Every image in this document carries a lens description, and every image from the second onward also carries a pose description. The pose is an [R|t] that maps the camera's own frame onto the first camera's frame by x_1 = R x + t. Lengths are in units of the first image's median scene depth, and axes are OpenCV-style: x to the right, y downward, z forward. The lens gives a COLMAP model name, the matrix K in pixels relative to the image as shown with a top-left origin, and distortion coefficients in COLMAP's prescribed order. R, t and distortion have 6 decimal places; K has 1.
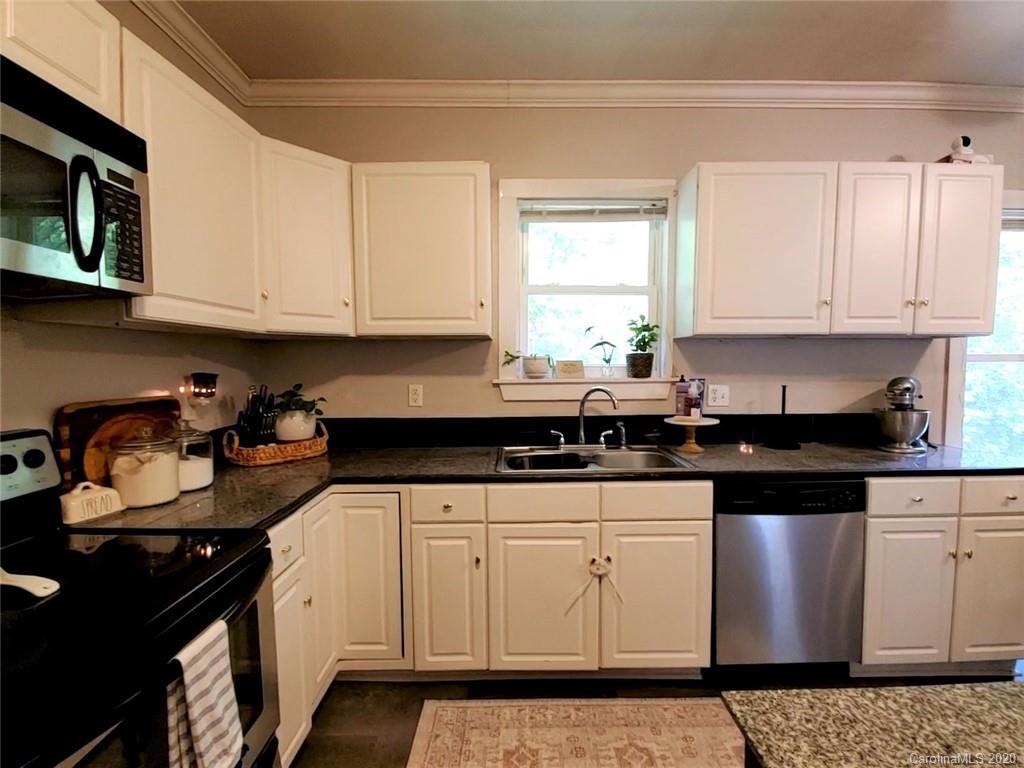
lens RADIAL K [[492.8, 0, 515.8], [0, 492.8, 396.4], [0, 0, 1]] dist [0.011417, -0.009599]
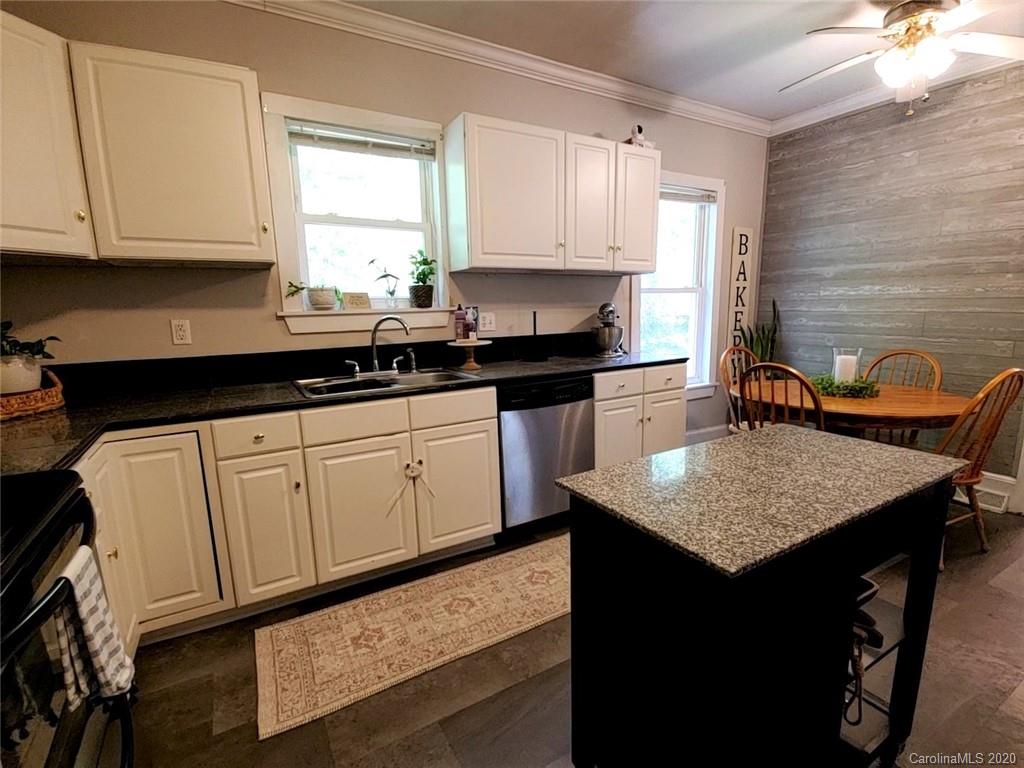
lens RADIAL K [[492.8, 0, 520.4], [0, 492.8, 397.8], [0, 0, 1]] dist [0.011417, -0.009599]
pose [[0.864175, -0.106492, 0.491794, -0.144349], [0.055409, 0.991545, 0.117343, 0.051506], [-0.500131, -0.074155, 0.862769, -0.093654]]
